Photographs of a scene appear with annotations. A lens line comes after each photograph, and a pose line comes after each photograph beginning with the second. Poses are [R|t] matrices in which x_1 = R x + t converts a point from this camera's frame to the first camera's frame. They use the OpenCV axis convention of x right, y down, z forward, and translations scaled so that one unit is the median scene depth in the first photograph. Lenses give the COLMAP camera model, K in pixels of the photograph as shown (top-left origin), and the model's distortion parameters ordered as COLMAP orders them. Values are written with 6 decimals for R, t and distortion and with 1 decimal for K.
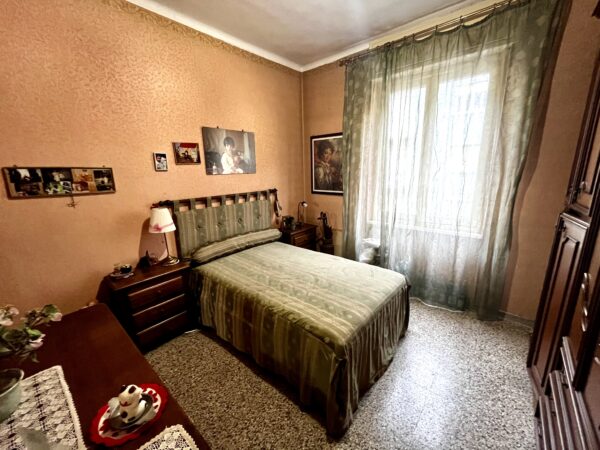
lens RADIAL K [[243.4, 0, 298.8], [0, 243.4, 224.2], [0, 0, 1]] dist [-0.007176, 0.000068]
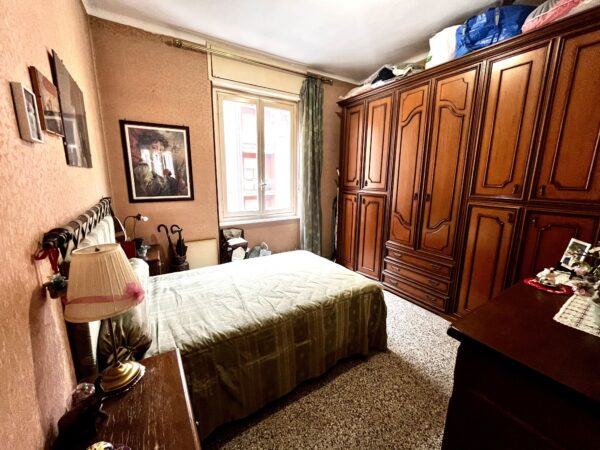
lens RADIAL K [[243.4, 0, 299.2], [0, 243.4, 224.7], [0, 0, 1]] dist [-0.007176, 0.000068]
pose [[0.285747, -0.160317, 0.944800, -0.708941], [0.198207, 0.974476, 0.105406, -0.064602], [-0.937583, 0.157147, 0.310230, 0.515255]]
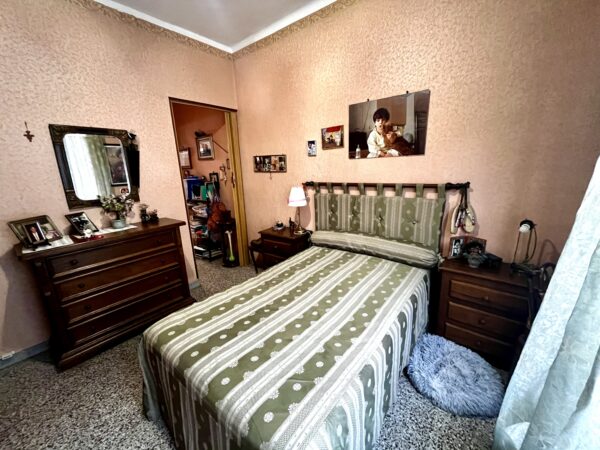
lens RADIAL K [[243.4, 0, 295.2], [0, 243.4, 223.7], [0, 0, 1]] dist [-0.007176, 0.000068]
pose [[0.029779, 0.264931, -0.963808, 0.591366], [-0.173461, 0.950975, 0.256044, -0.177020], [0.984390, 0.159558, 0.074275, 0.804448]]
